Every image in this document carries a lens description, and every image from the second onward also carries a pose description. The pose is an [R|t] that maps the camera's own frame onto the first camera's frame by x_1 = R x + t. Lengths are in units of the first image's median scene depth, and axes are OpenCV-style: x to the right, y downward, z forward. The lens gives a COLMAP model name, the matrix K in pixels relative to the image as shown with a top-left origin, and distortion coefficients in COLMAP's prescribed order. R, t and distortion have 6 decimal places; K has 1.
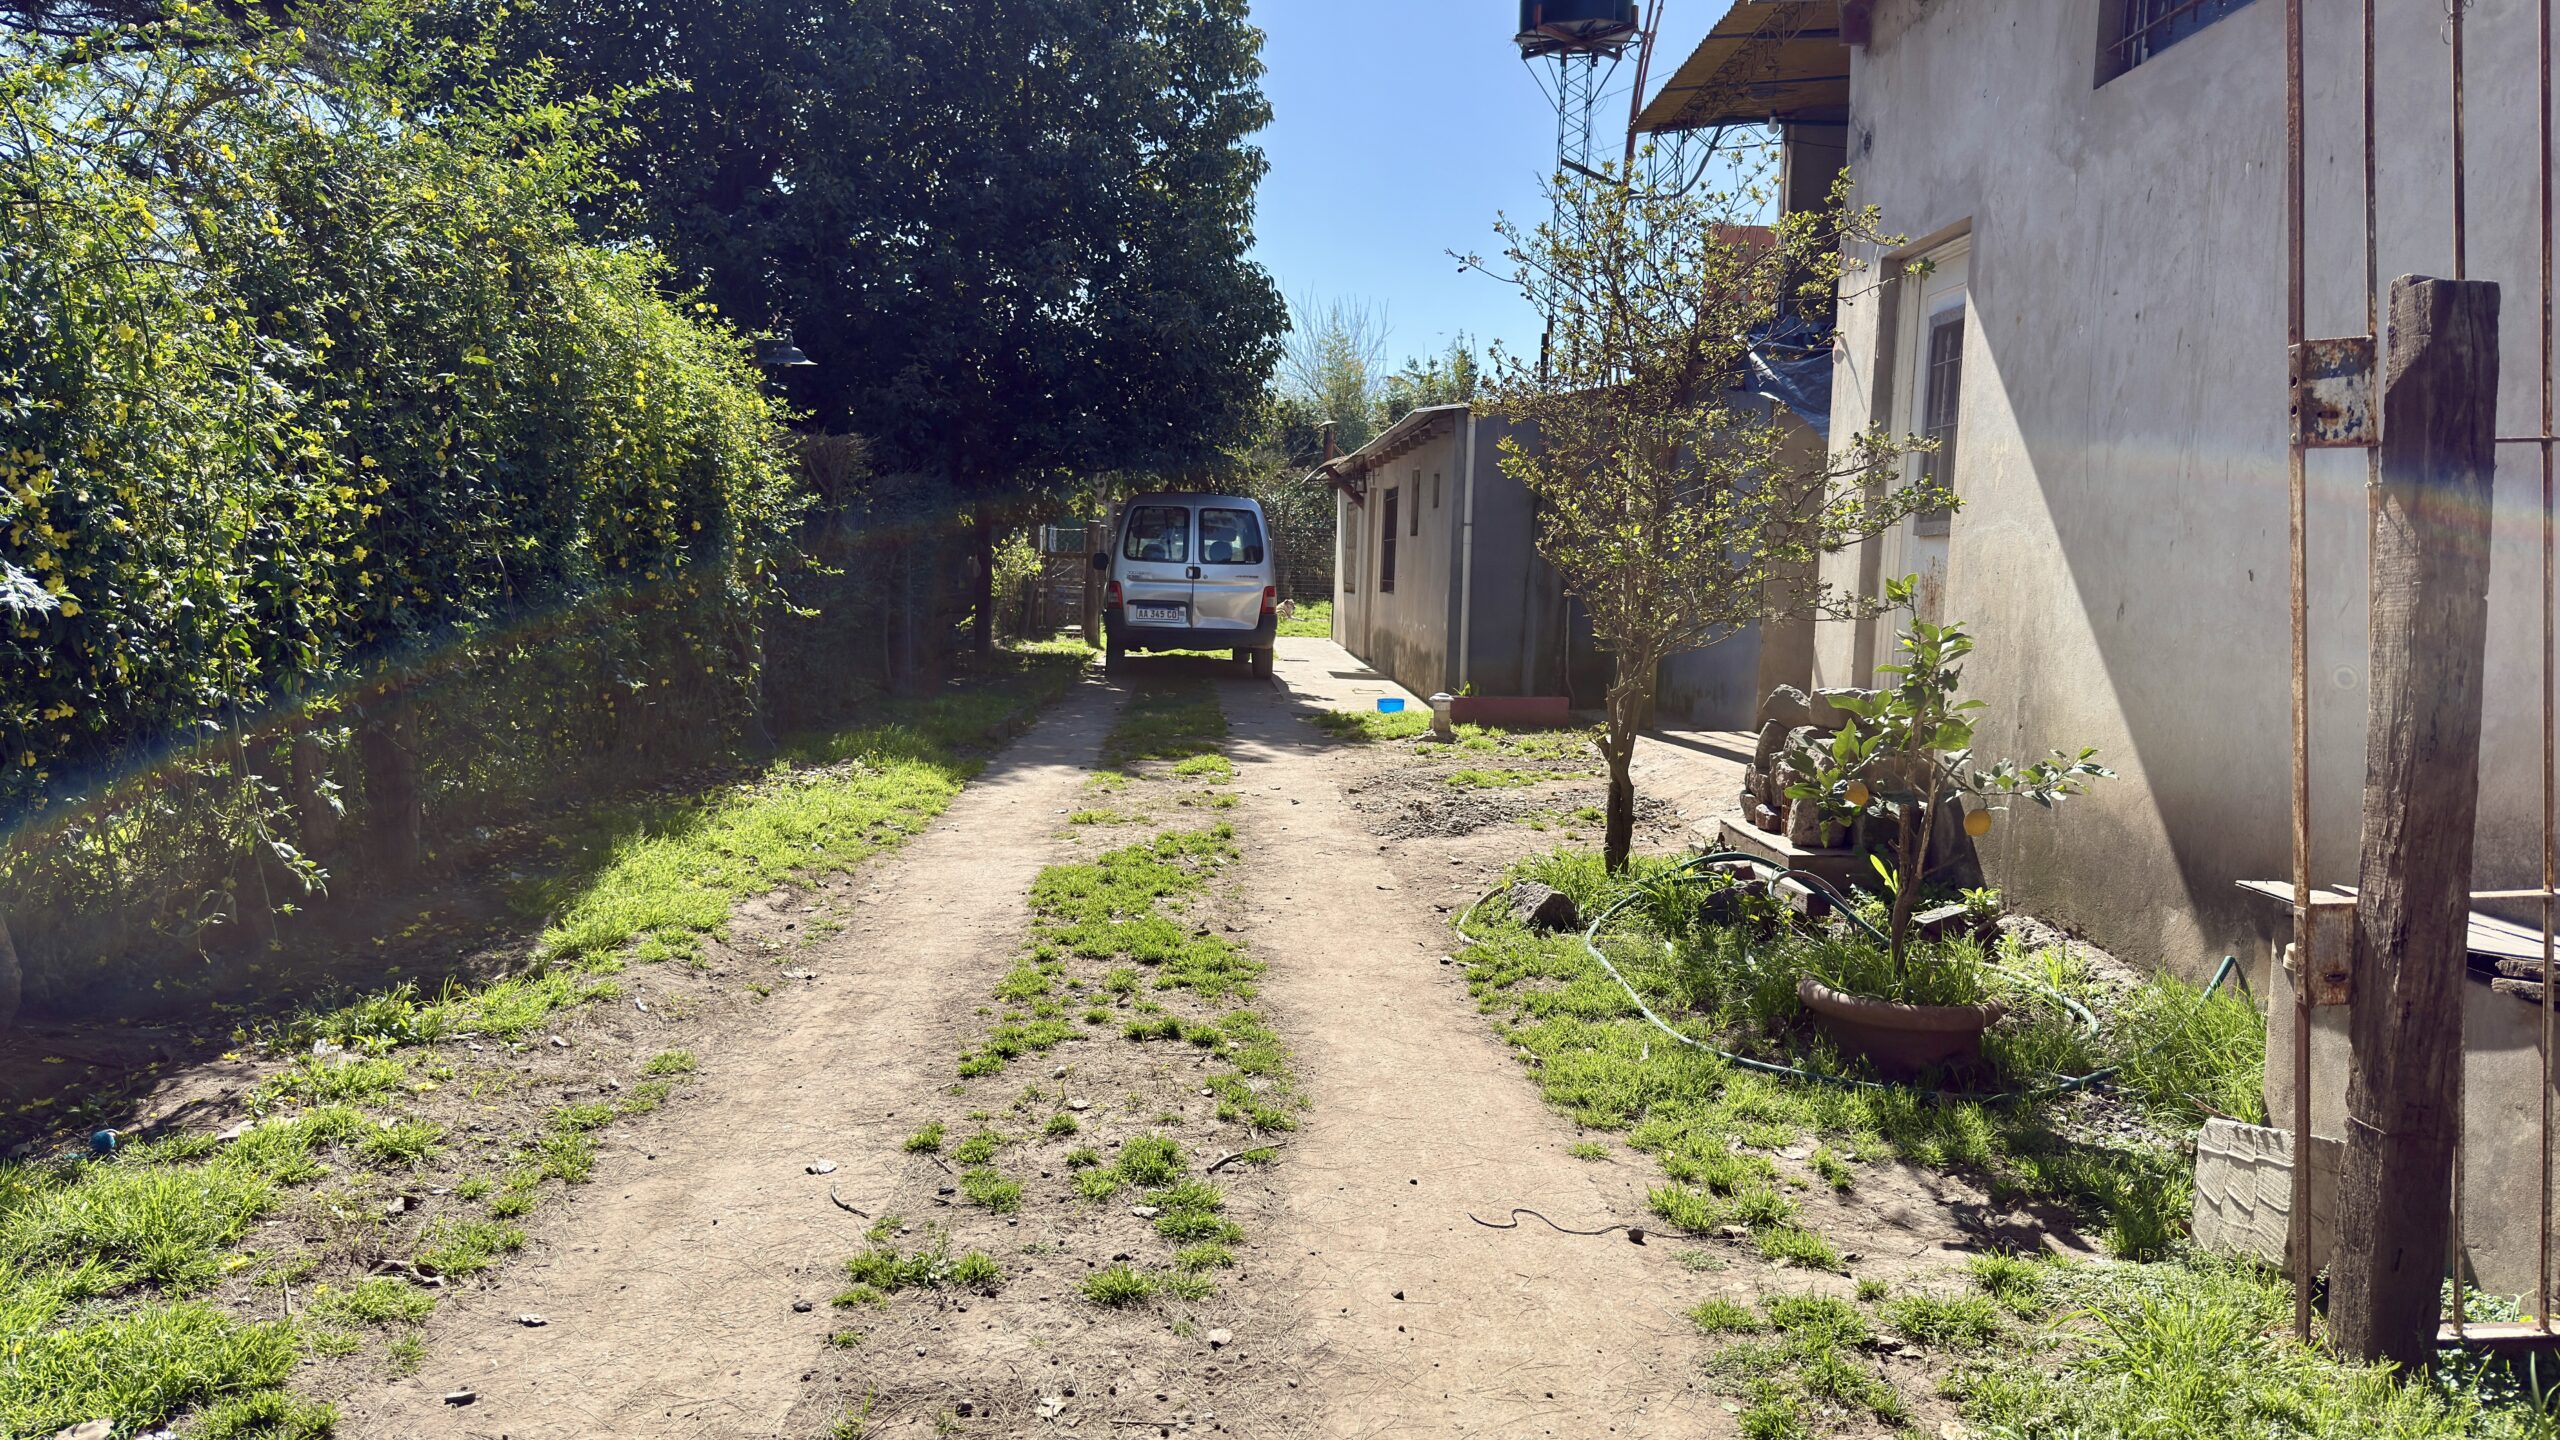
lens RADIAL K [[1785.9, 0, 1270.1], [0, 1785.9, 736.5], [0, 0, 1]] dist [0.120846, -0.164655]
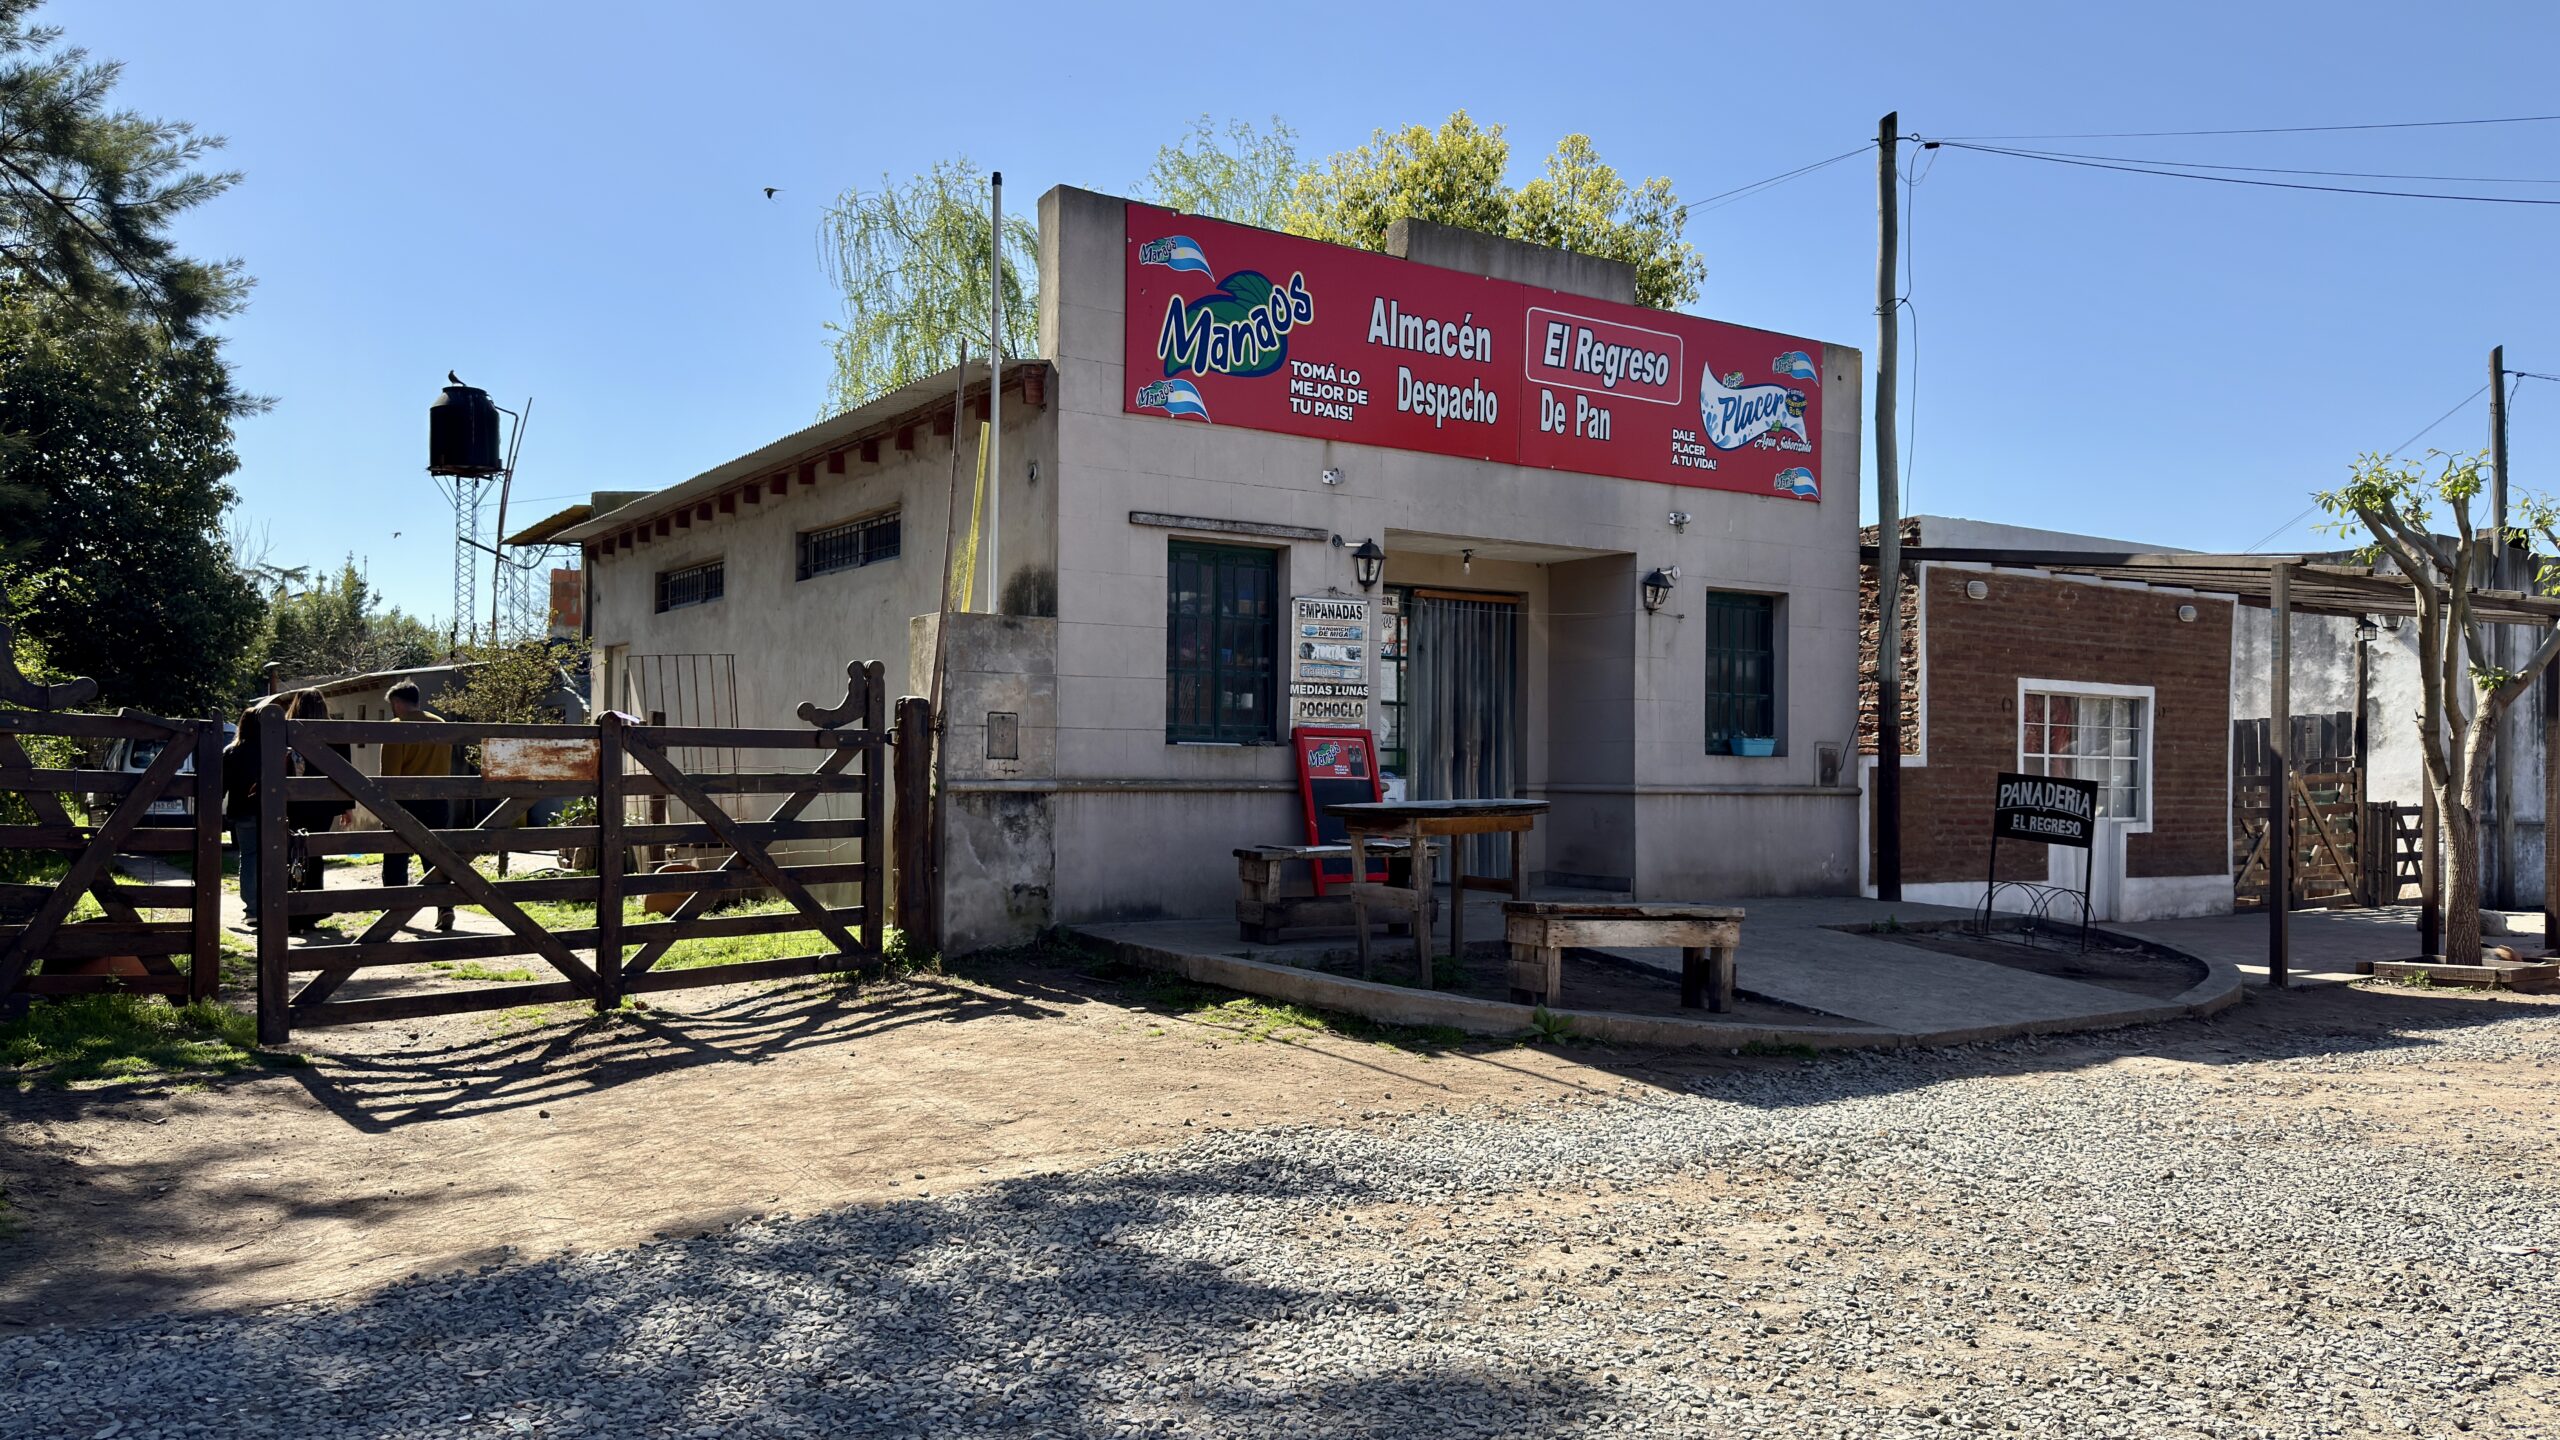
lens RADIAL K [[1785.9, 0, 1270.1], [0, 1785.9, 736.5], [0, 0, 1]] dist [0.120846, -0.164655]
pose [[0.835356, -0.007145, 0.549662, -0.325390], [0.068073, 0.993564, -0.090539, 0.185336], [-0.545478, 0.113049, 0.830466, -1.862707]]
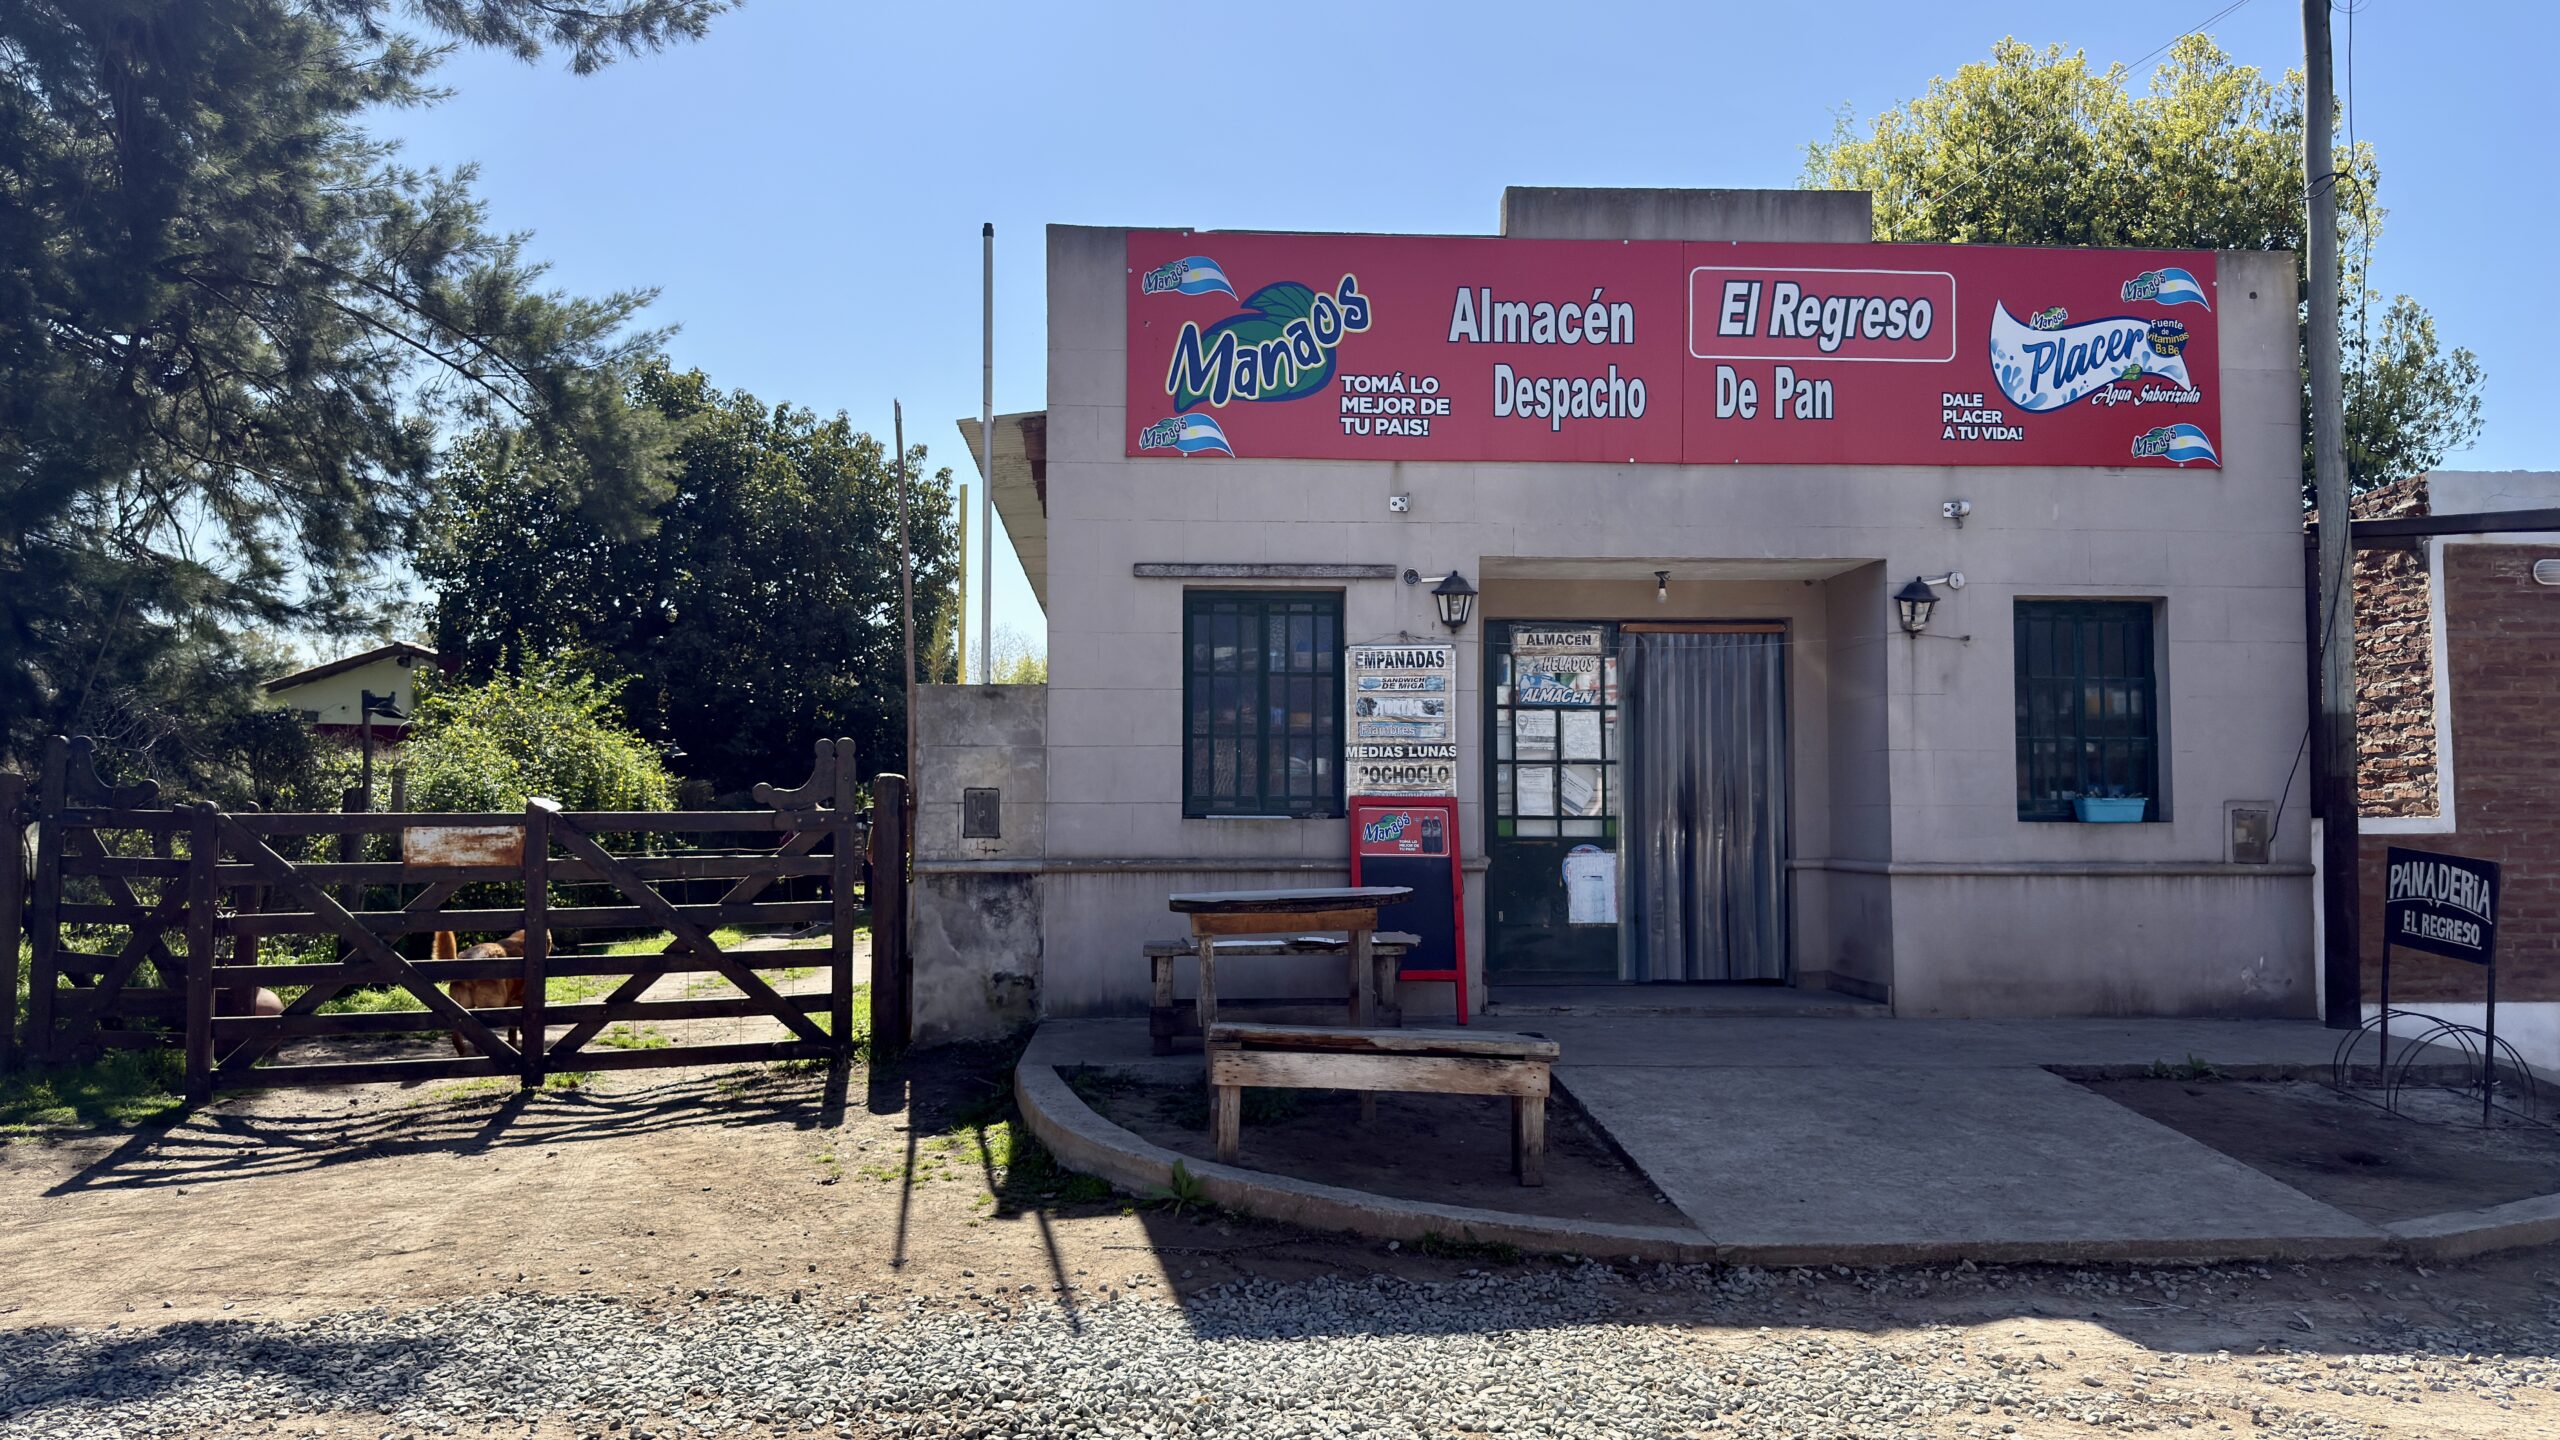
lens RADIAL K [[1787.3, 0, 1280.0], [0, 1787.3, 720.0], [0, 0, 1]] dist [0.096861, -0.140956]
pose [[0.997327, -0.021140, 0.069944, 0.513506], [0.031814, 0.987369, -0.155210, 0.187844], [-0.065779, 0.157020, 0.985402, -1.915493]]
